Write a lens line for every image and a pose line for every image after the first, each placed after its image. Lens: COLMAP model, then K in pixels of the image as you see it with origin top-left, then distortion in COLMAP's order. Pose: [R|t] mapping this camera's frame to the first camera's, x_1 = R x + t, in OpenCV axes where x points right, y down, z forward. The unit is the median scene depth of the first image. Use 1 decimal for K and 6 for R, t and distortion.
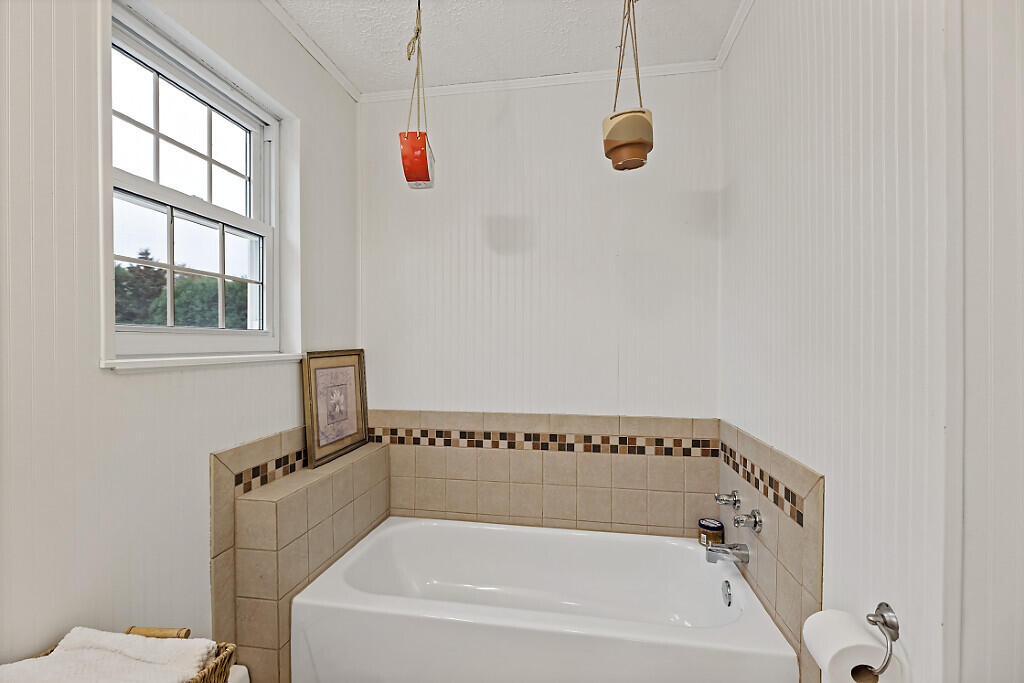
lens RADIAL K [[450.5, 0, 511.3], [0, 450.5, 343.4], [0, 0, 1]] dist [-0.003470, -0.000440]
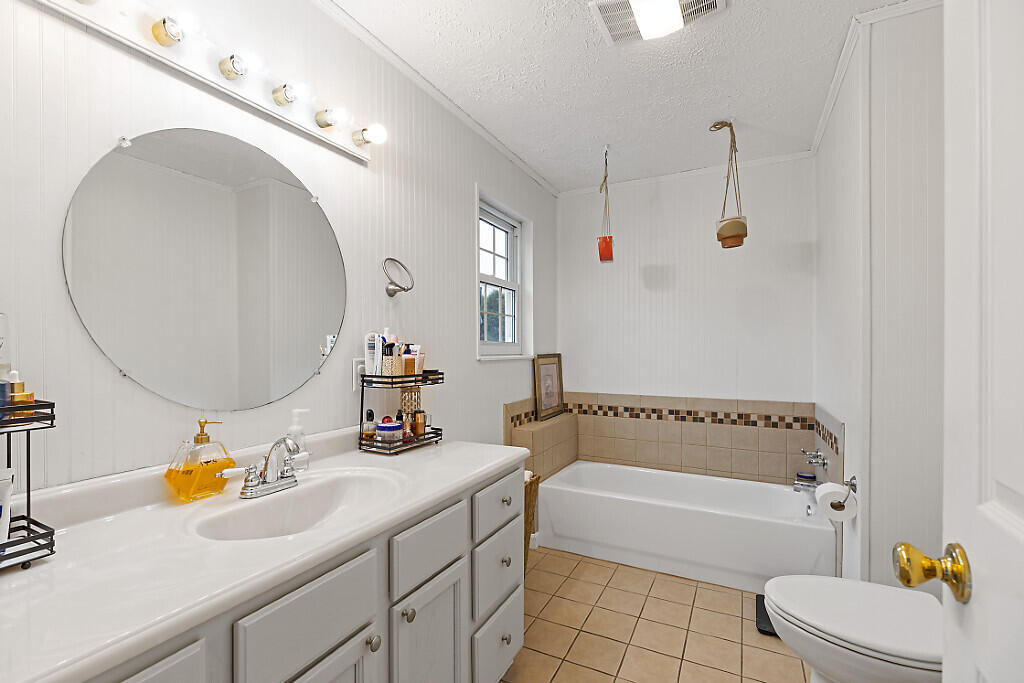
lens RADIAL K [[450.5, 0, 507.2], [0, 450.5, 349.6], [0, 0, 1]] dist [-0.003470, -0.000440]
pose [[0.949203, 0.000179, -0.314664, -0.010818], [-0.000488, 0.999999, -0.000905, 0.001257], [0.314663, 0.001012, 0.949203, -0.635628]]
